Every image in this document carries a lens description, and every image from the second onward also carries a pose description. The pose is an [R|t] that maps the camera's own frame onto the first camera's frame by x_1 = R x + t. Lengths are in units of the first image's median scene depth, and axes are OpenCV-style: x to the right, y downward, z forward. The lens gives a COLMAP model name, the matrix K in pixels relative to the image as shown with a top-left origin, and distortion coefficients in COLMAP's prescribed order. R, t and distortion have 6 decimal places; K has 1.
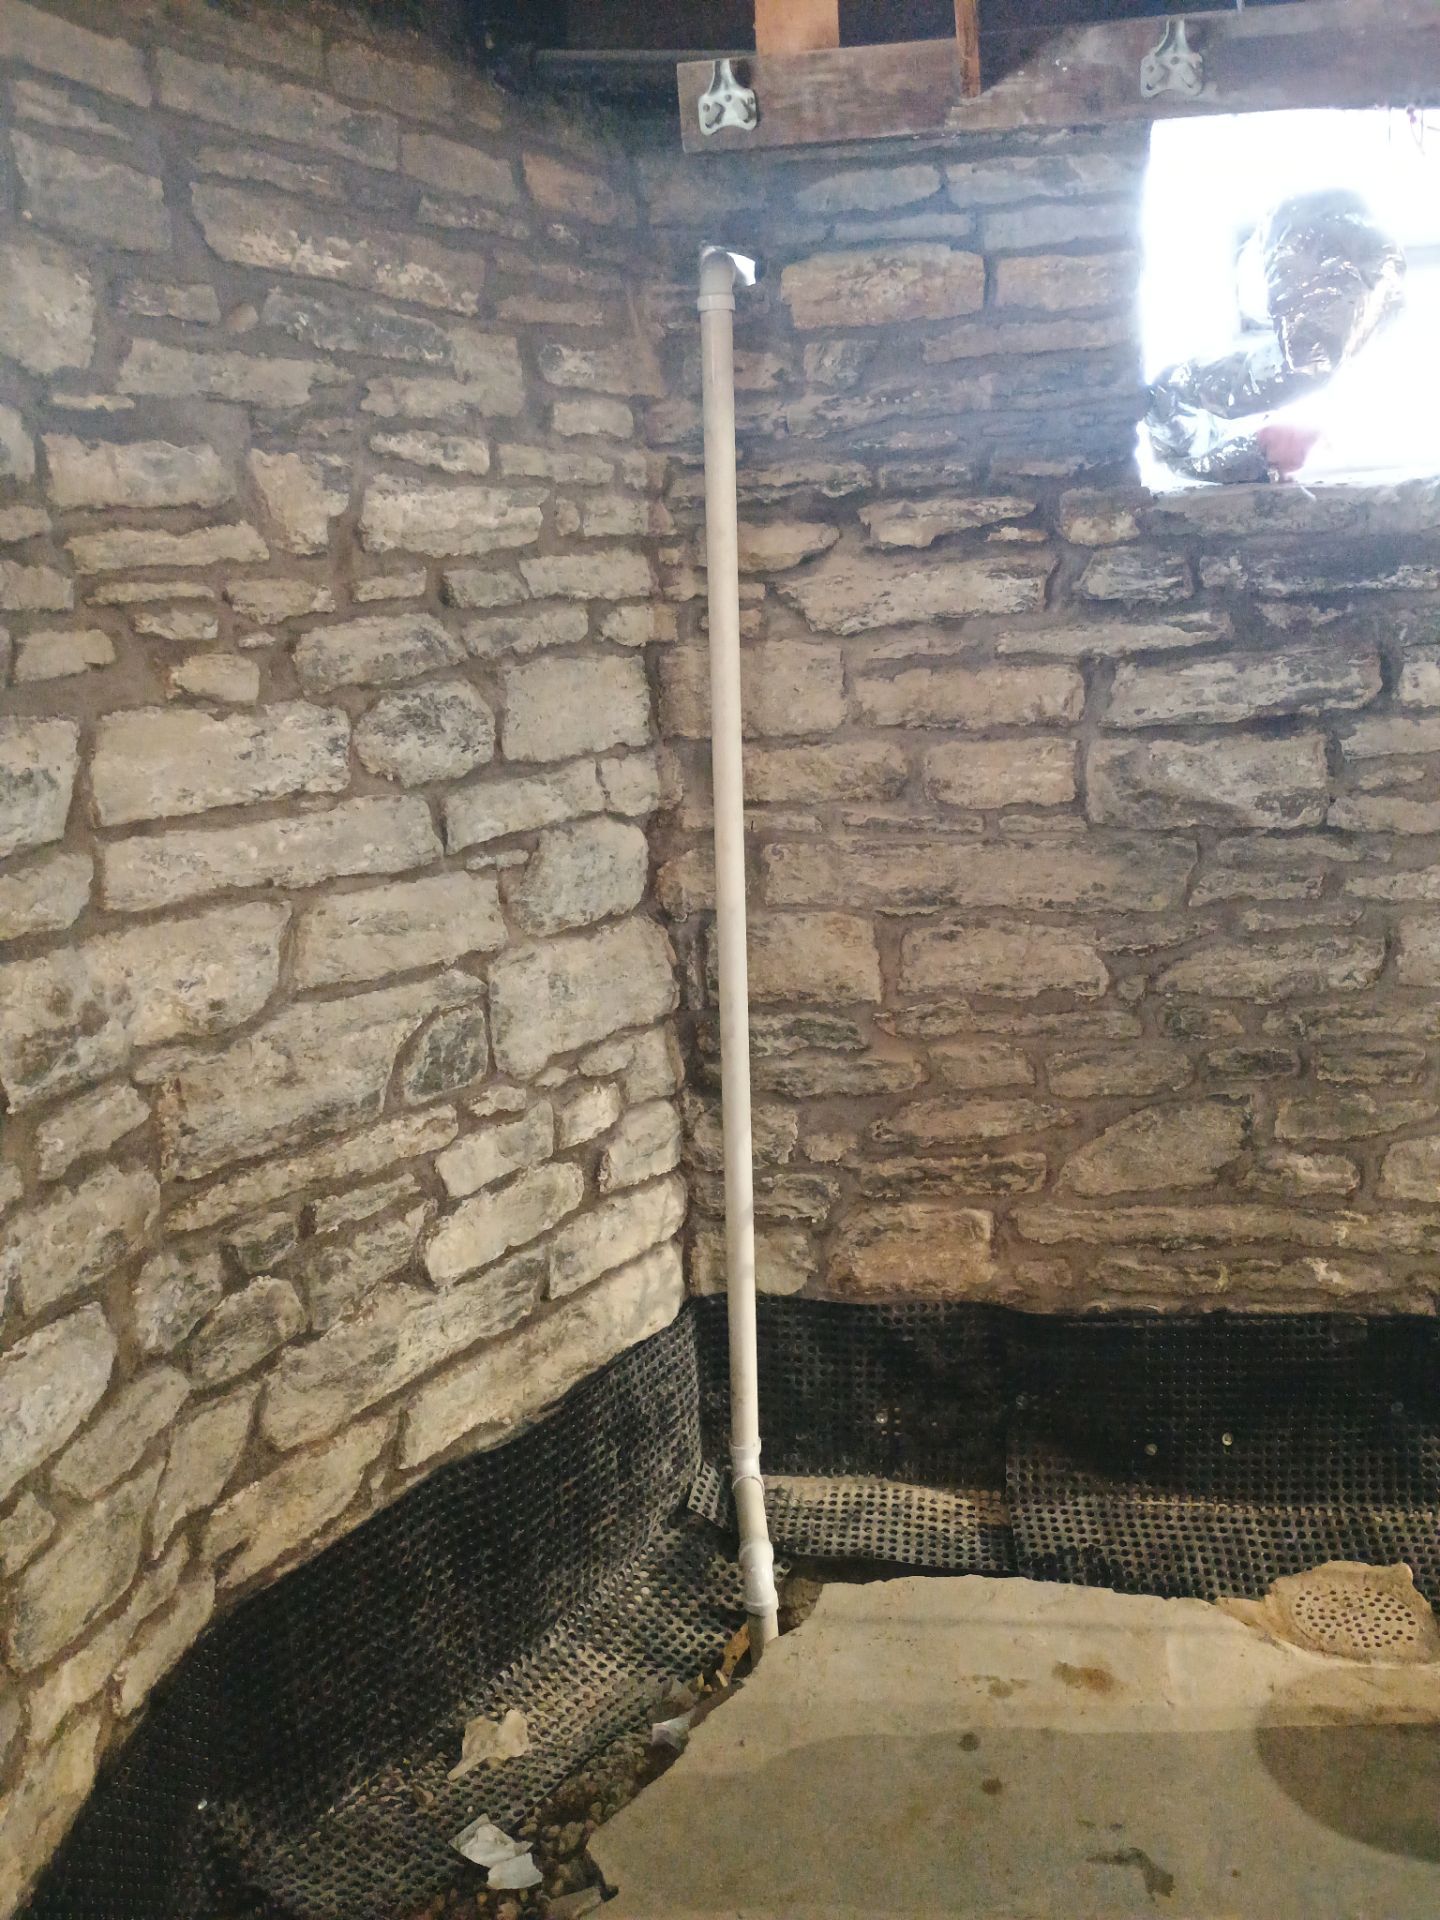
lens RADIAL K [[1655.5, 0, 741.3], [0, 1655.5, 955.9], [0, 0, 1]] dist [0.057441, -0.075751]
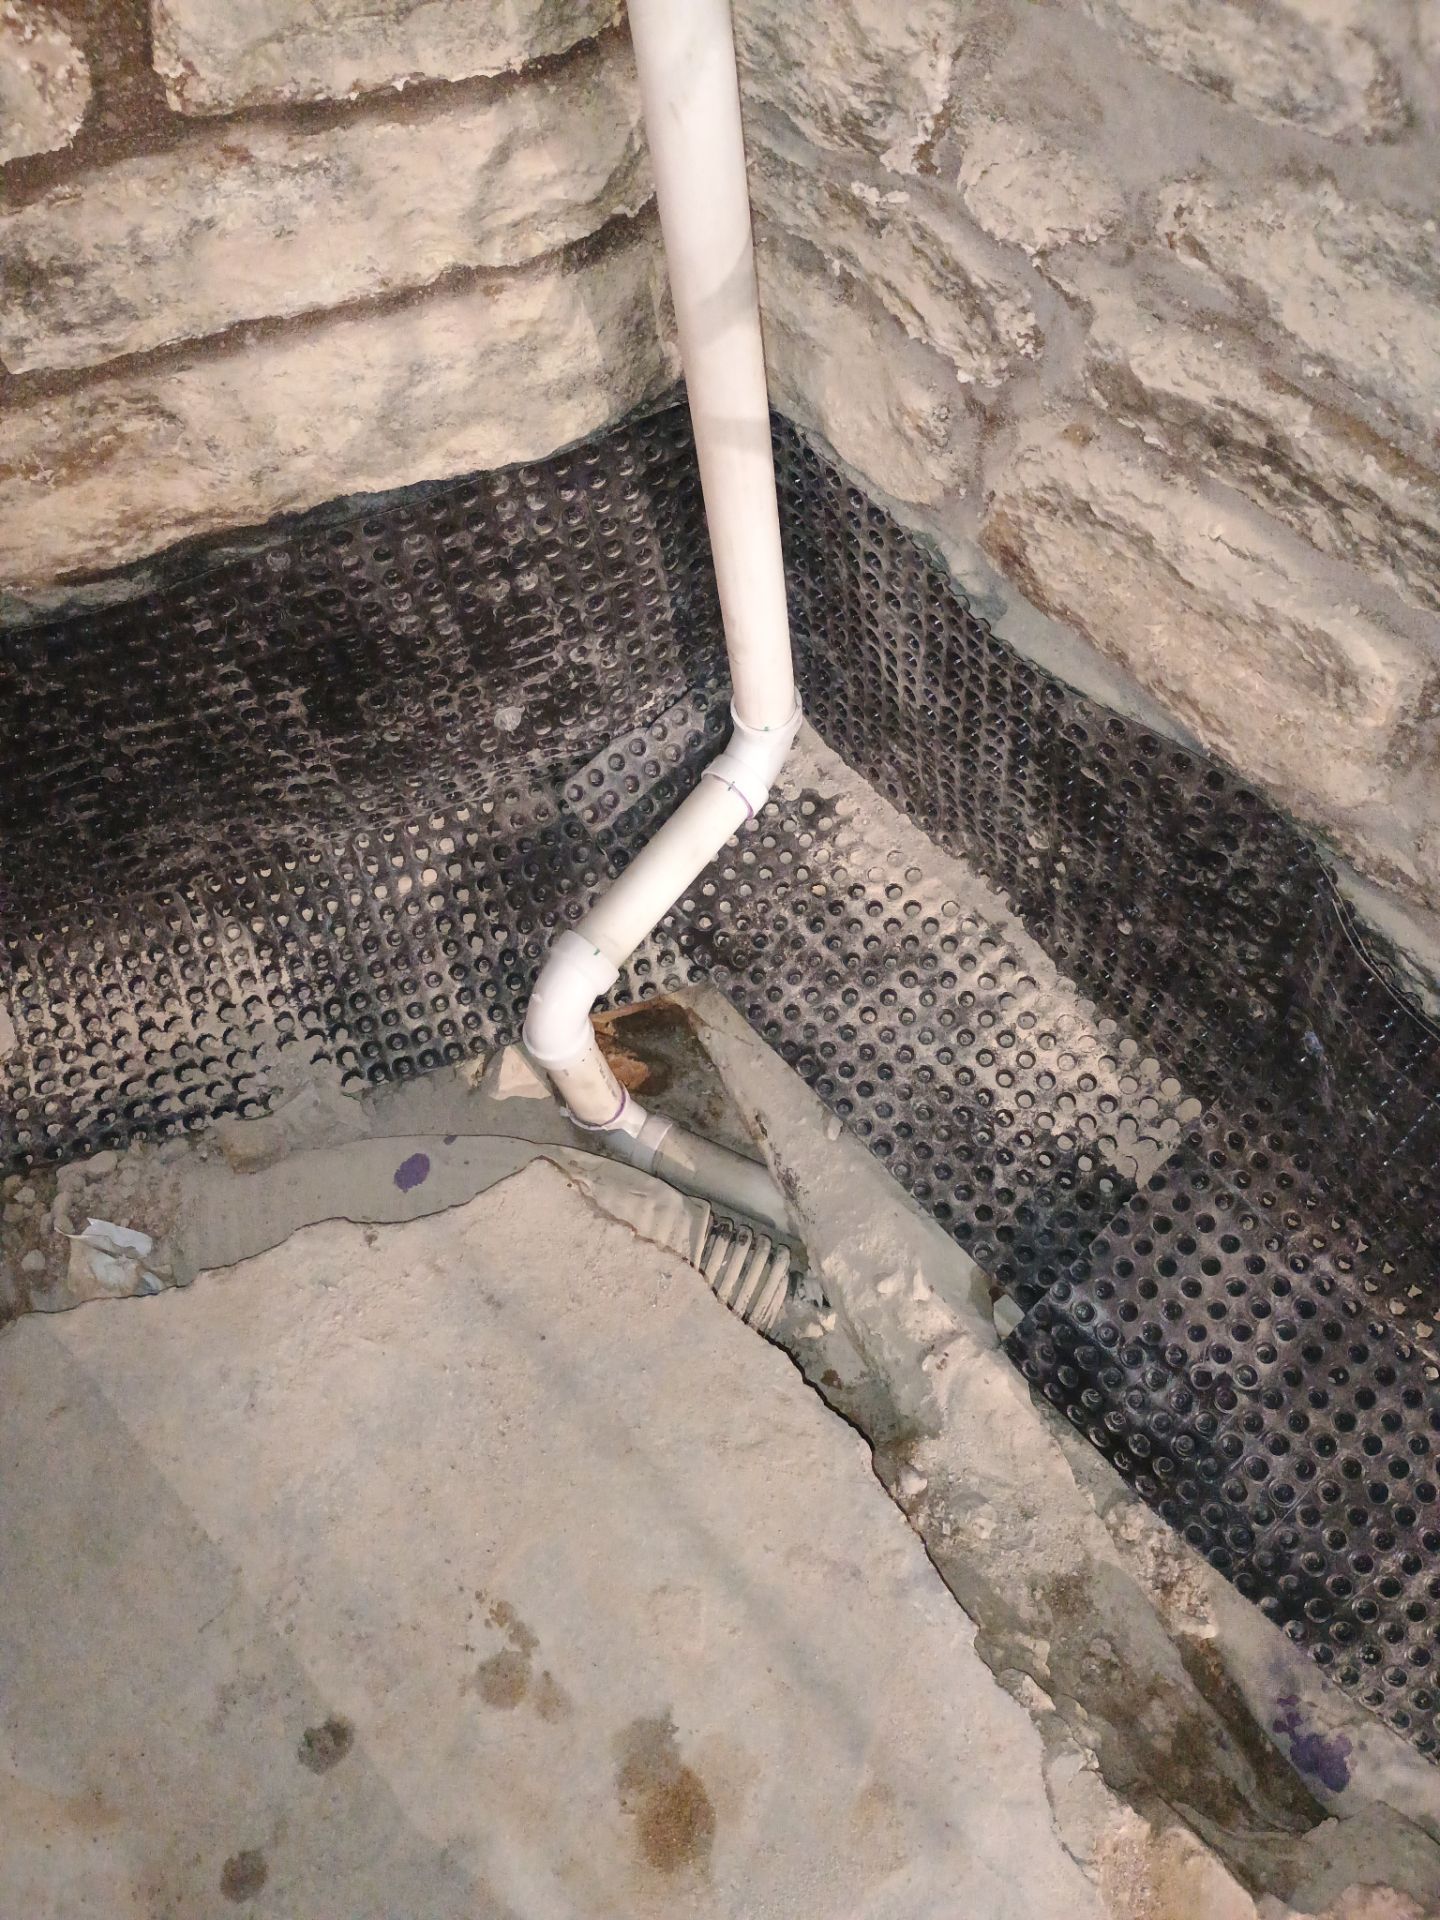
lens RADIAL K [[1655.5, 0, 741.3], [0, 1655.5, 955.9], [0, 0, 1]] dist [0.057441, -0.075751]
pose [[0.734036, 0.597130, -0.323461, 0.192396], [-0.079634, 0.548698, 0.832219, -0.046473], [0.674426, -0.585120, 0.450316, 0.789547]]
